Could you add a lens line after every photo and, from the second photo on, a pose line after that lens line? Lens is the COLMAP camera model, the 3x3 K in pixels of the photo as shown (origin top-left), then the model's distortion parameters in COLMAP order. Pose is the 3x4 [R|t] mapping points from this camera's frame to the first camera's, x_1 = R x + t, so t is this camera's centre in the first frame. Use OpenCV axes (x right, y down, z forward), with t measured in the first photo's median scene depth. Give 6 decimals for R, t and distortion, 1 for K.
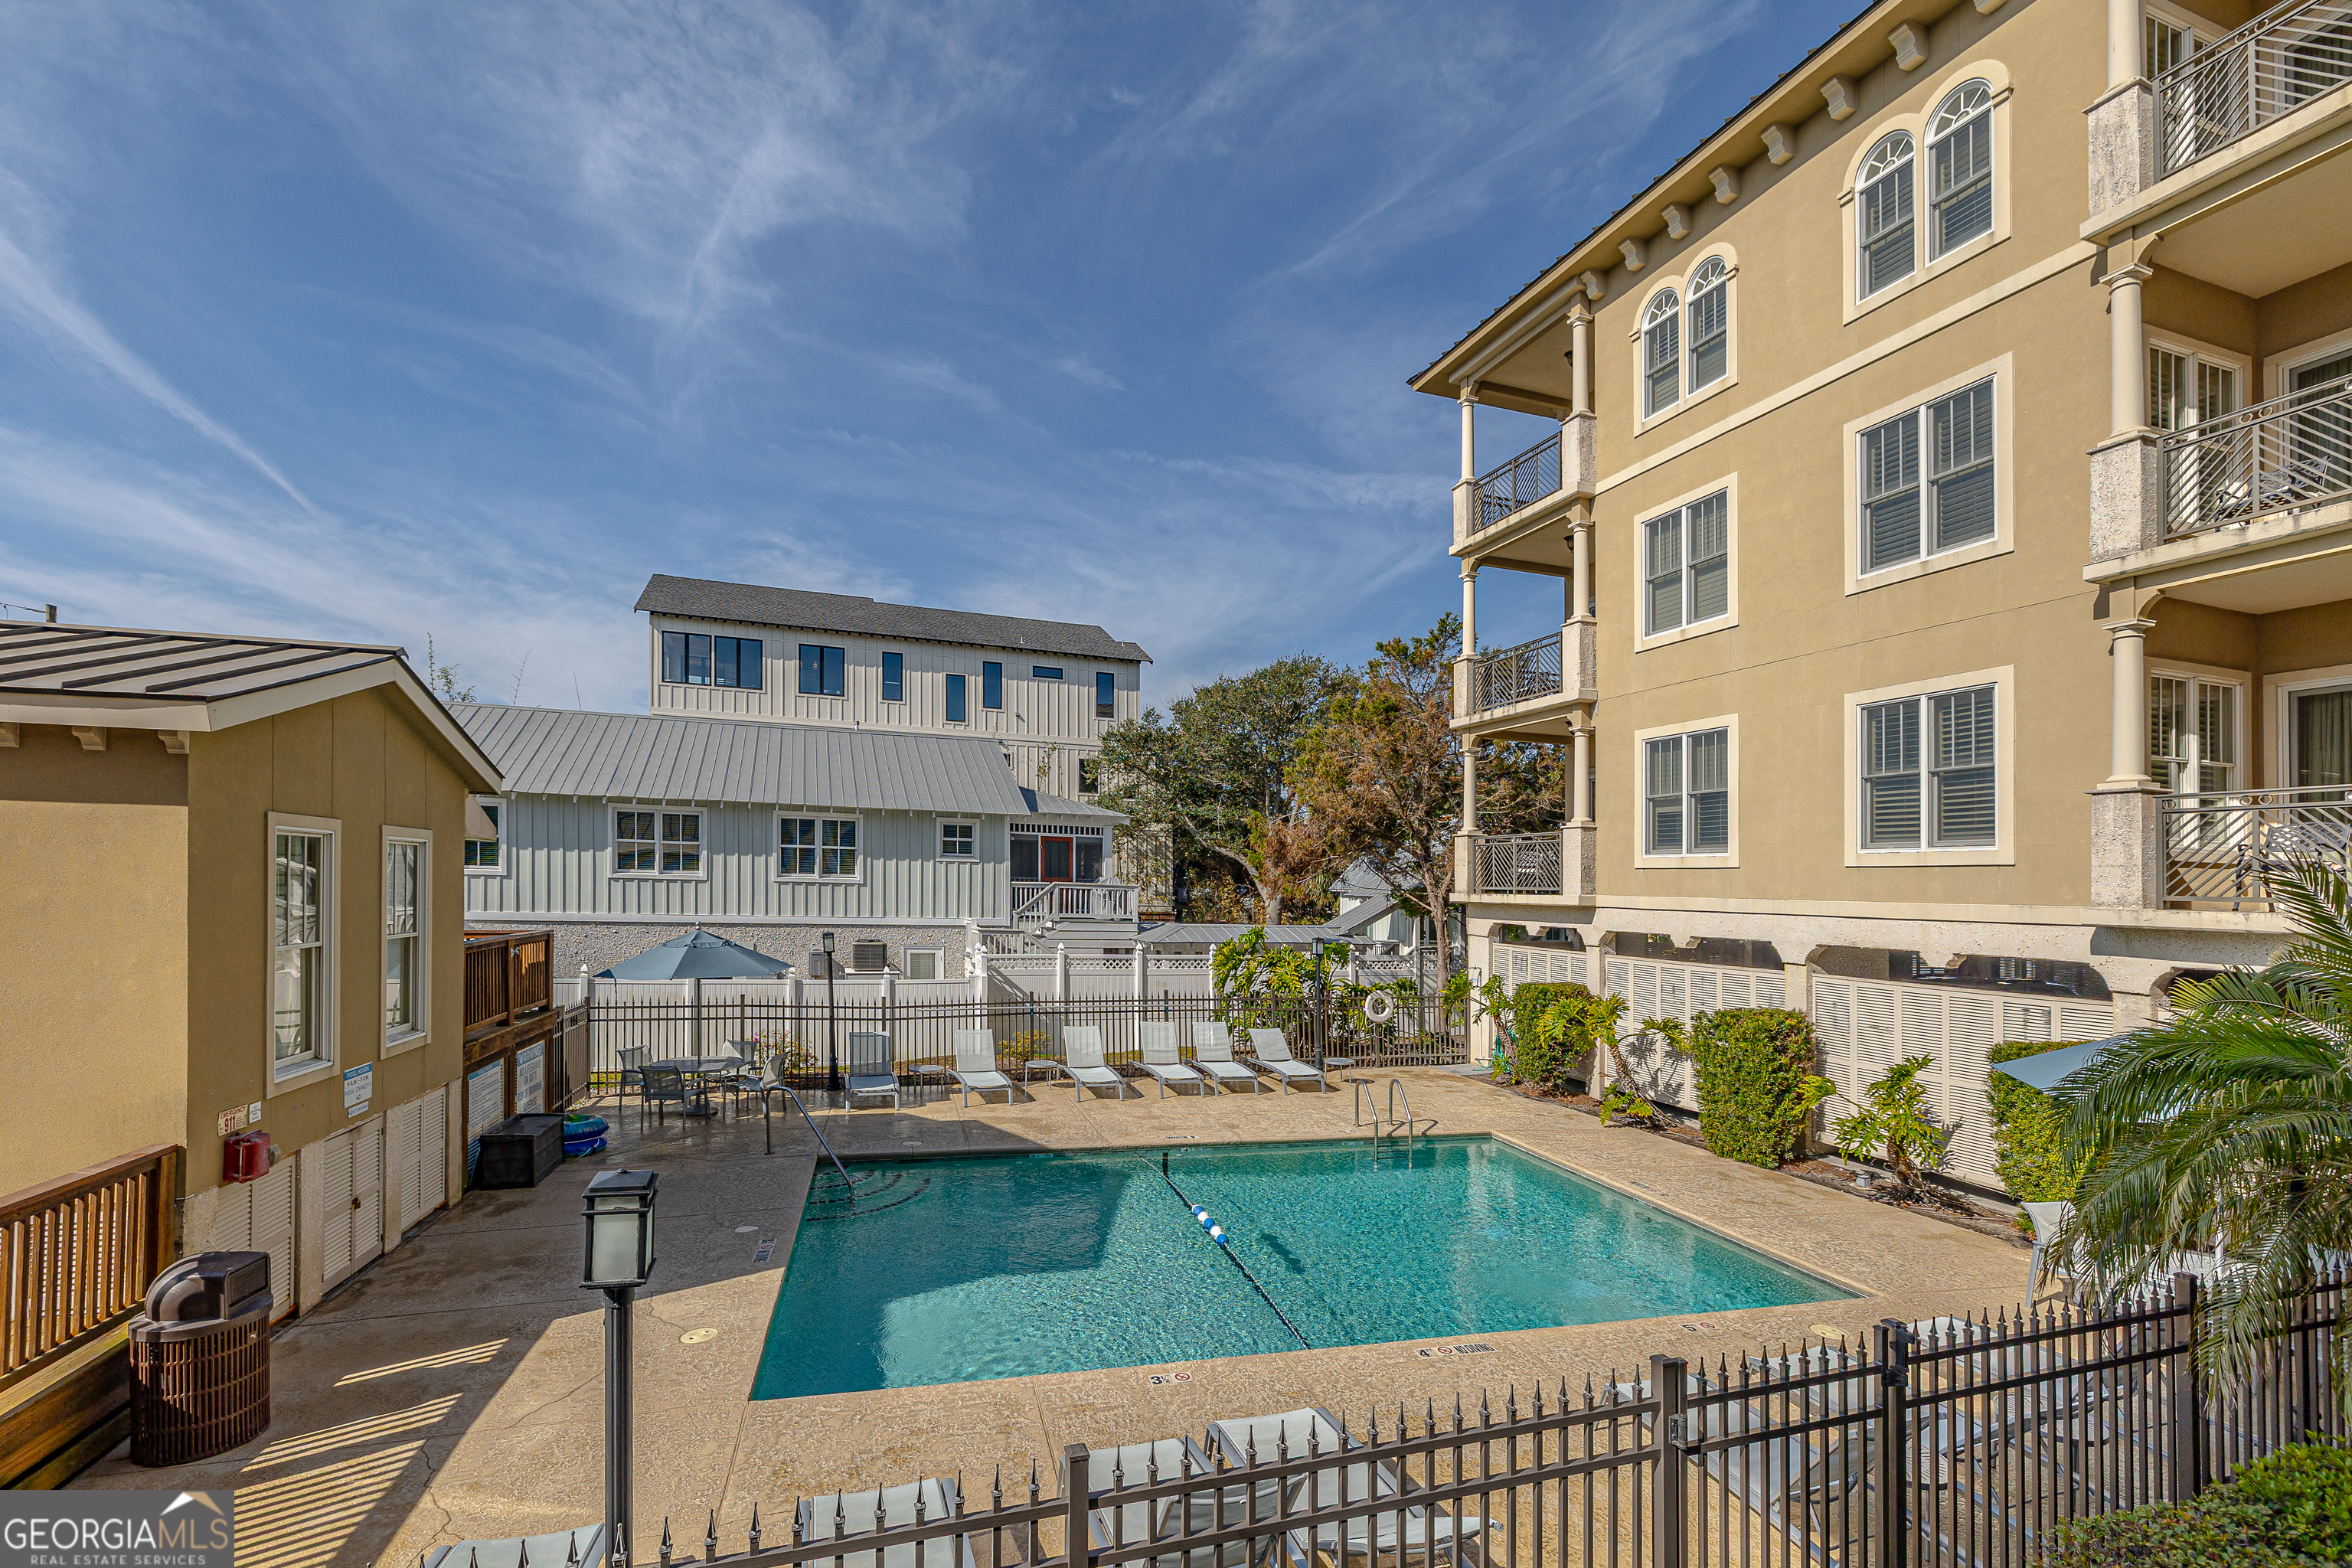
lens RADIAL K [[1020.4, 0, 1184.1], [0, 1020.4, 875.0], [0, 0, 1]] dist [0.001025, 0.000440]
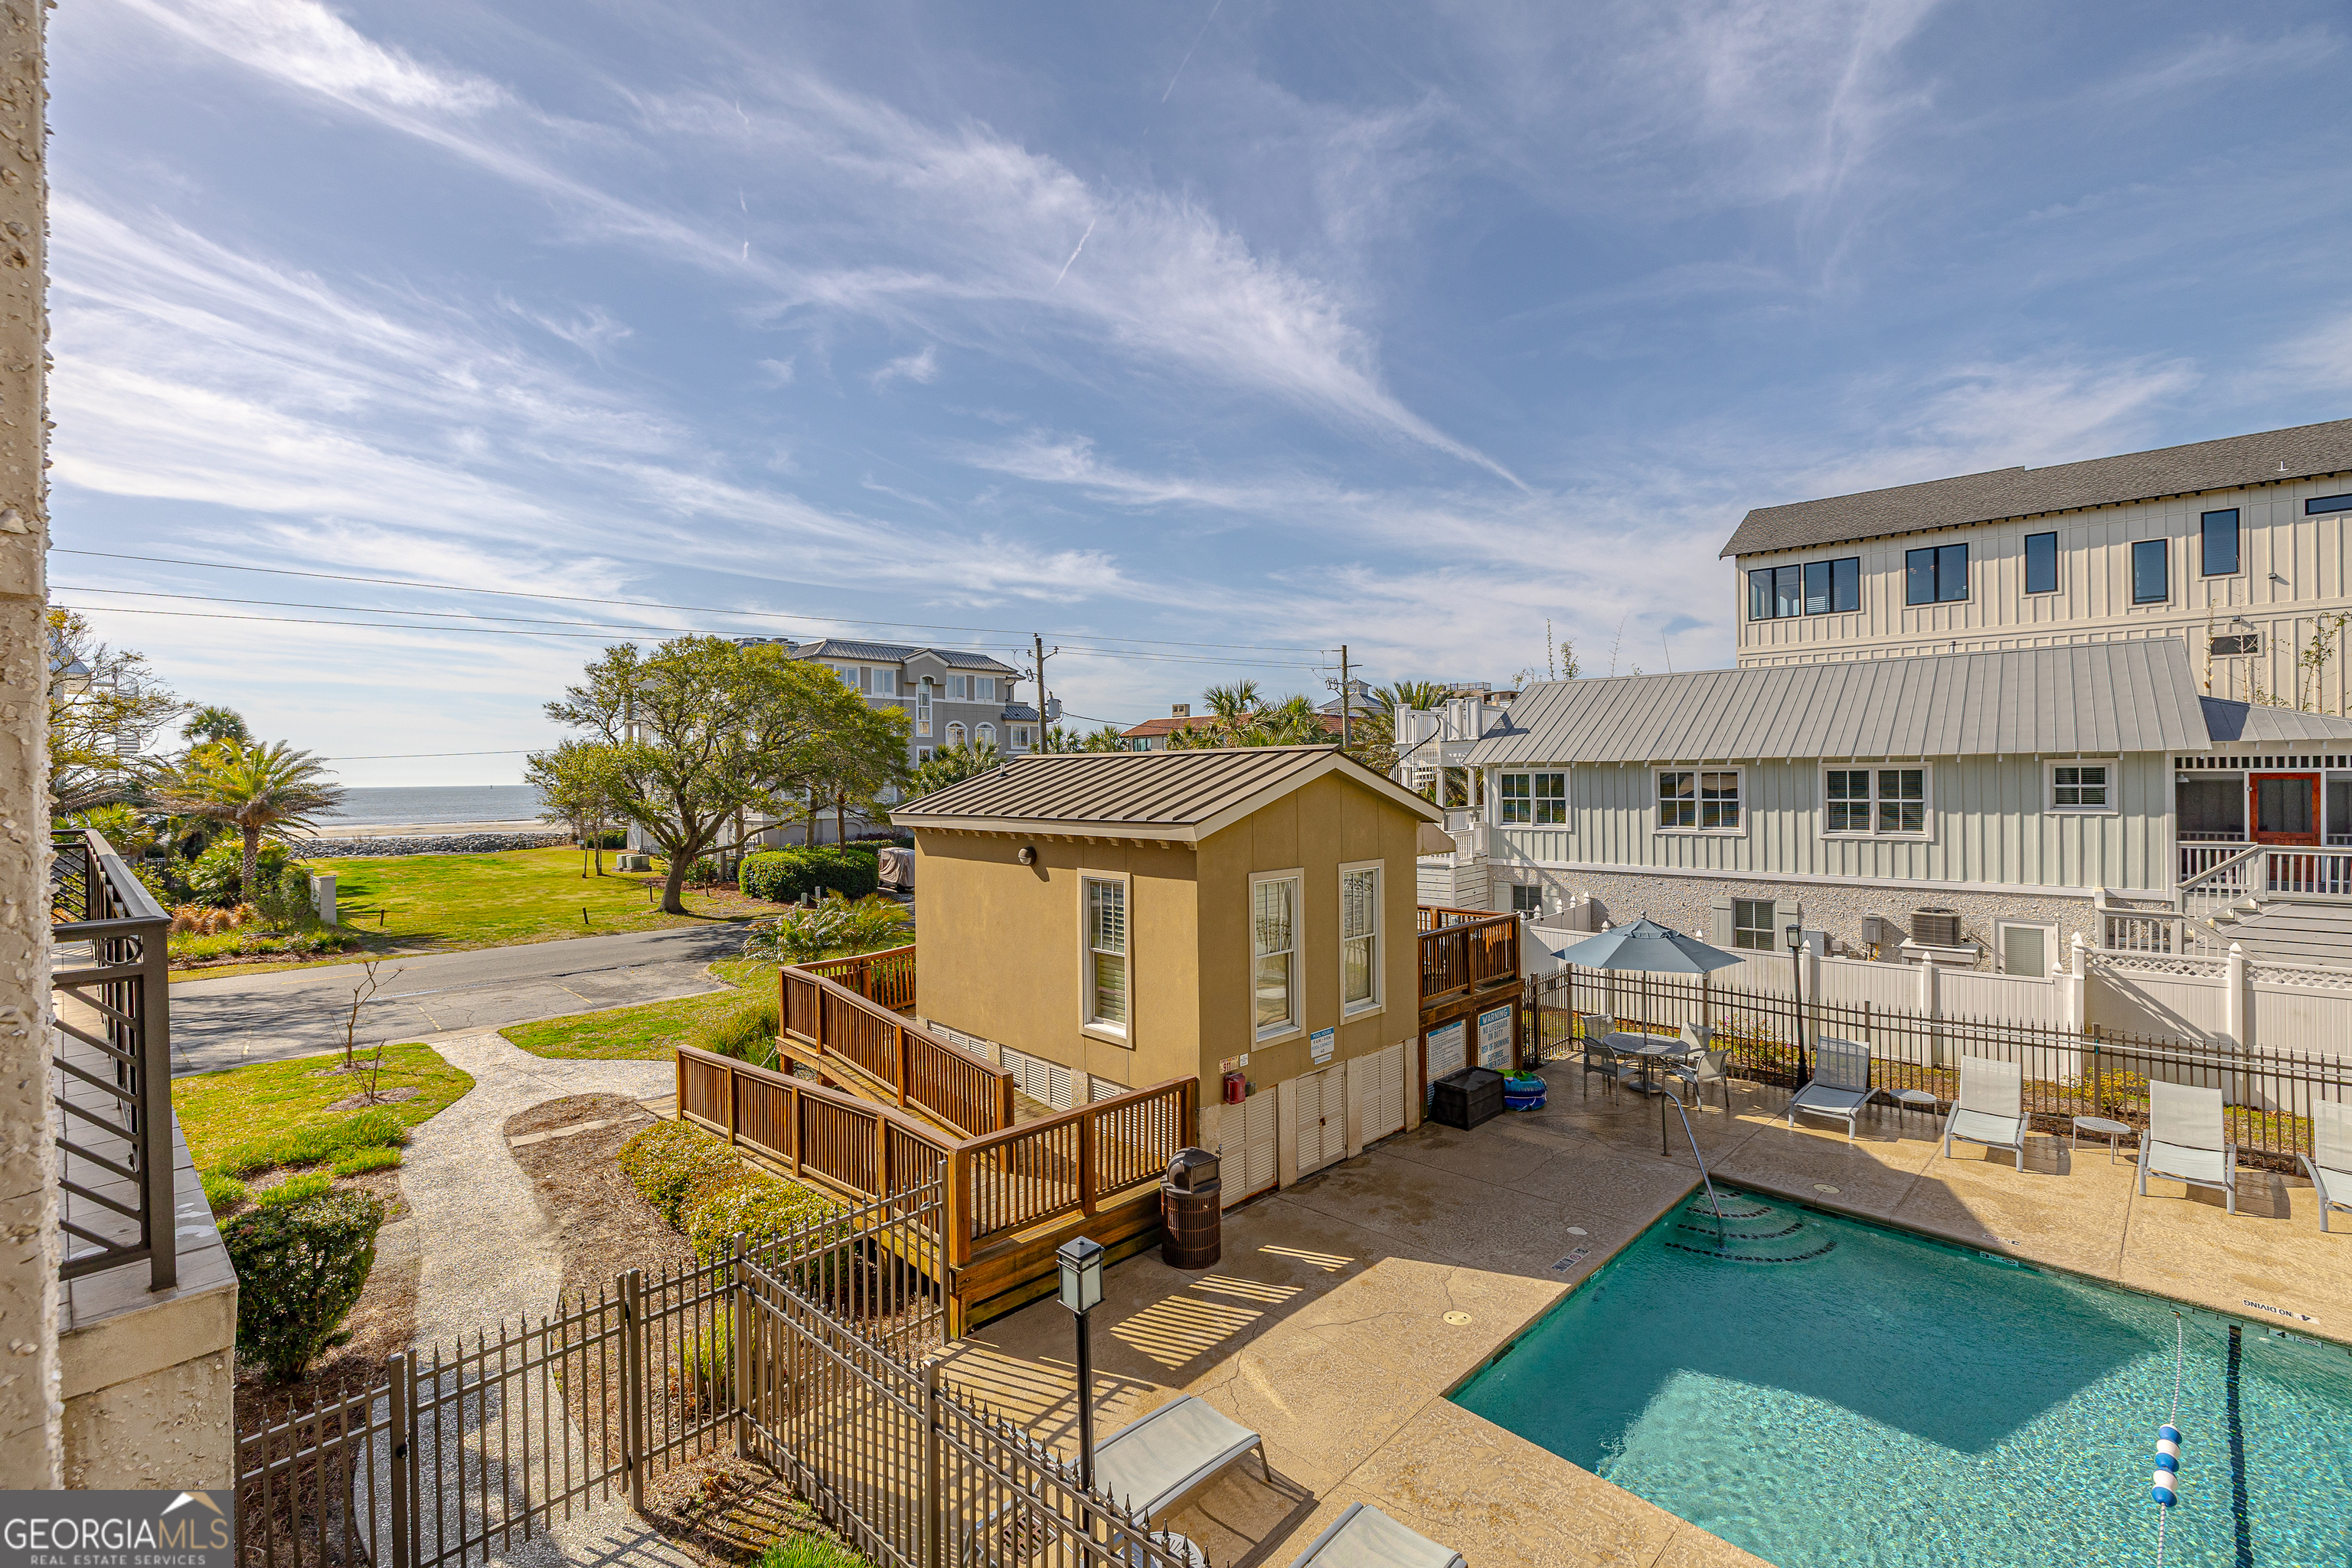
lens RADIAL K [[1025.8, 0, 1181.8], [0, 1025.8, 844.2], [0, 0, 1]] dist [-0.002573, -0.001068]
pose [[0.468605, 0.039225, -0.882536, 0.240609], [0.038169, 0.997182, 0.064587, -0.113951], [0.882583, -0.063951, 0.465788, 0.101655]]
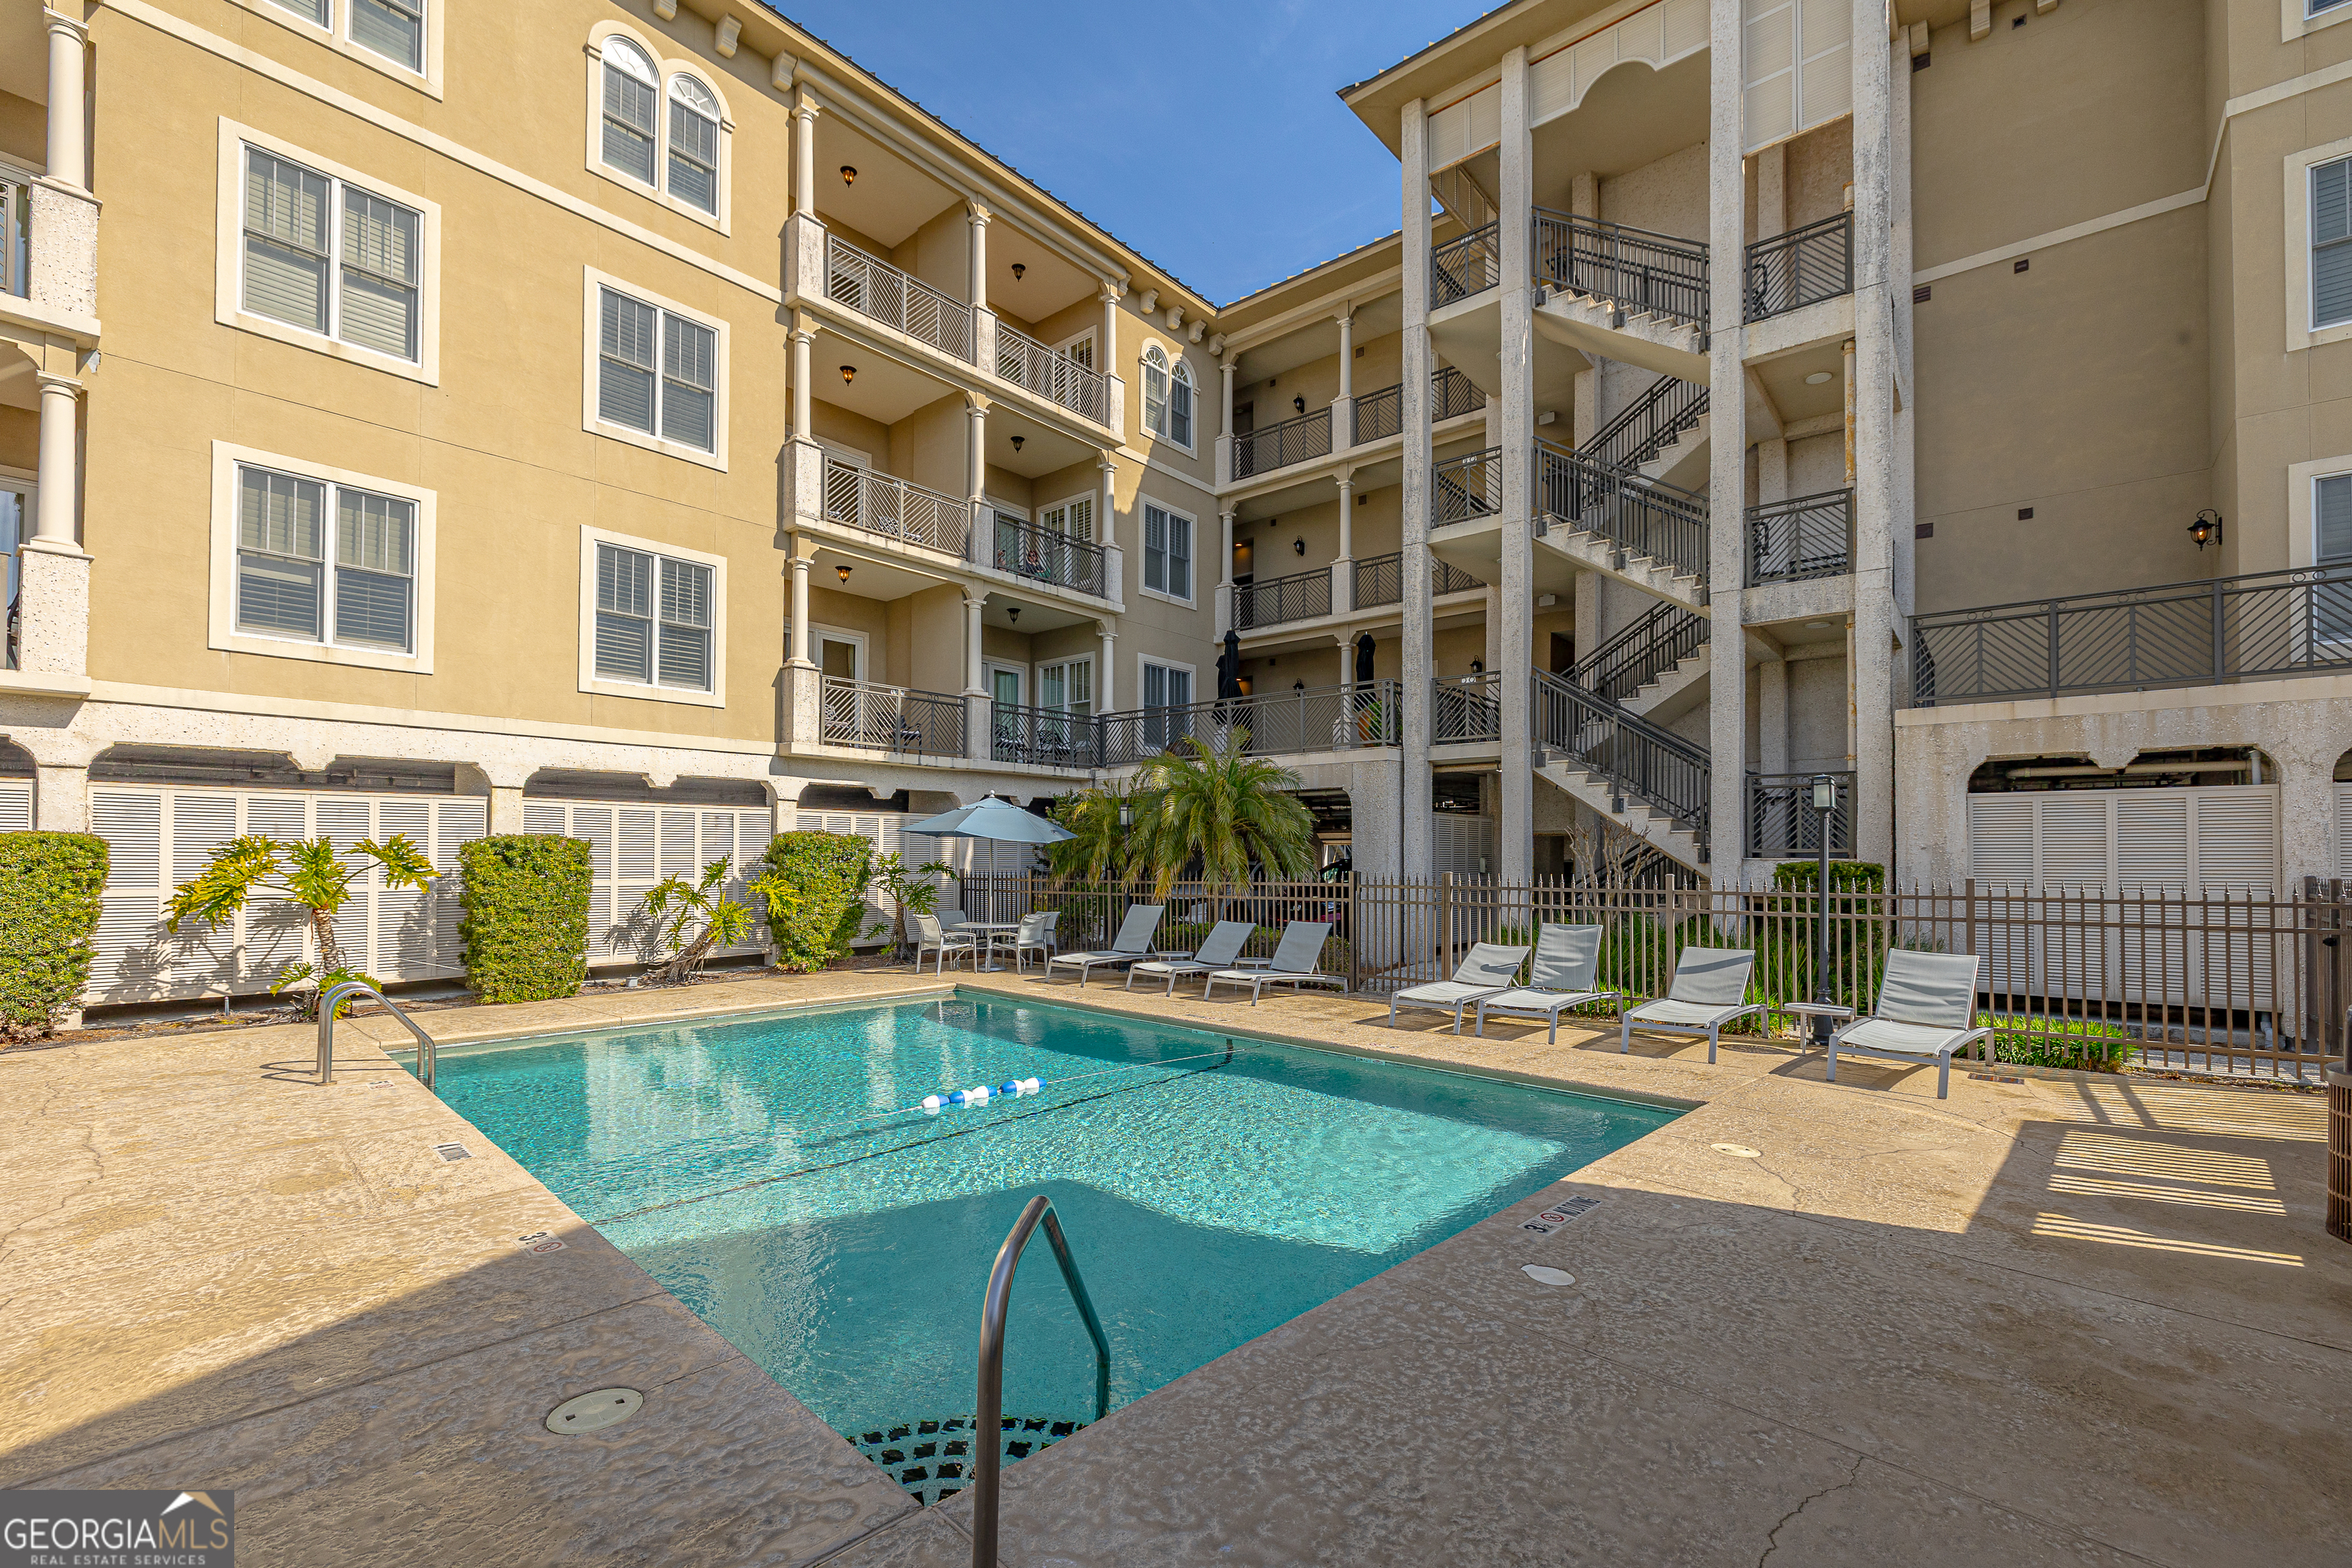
lens RADIAL K [[1000.9, 0, 1156.4], [0, 1000.9, 811.9], [0, 0, 1]] dist [-0.001067, -0.000175]
pose [[-0.483579, 0.009874, 0.875245, -0.522954], [-0.026044, 0.999331, -0.025663, 0.125718], [-0.874913, -0.035205, -0.482999, 0.987521]]
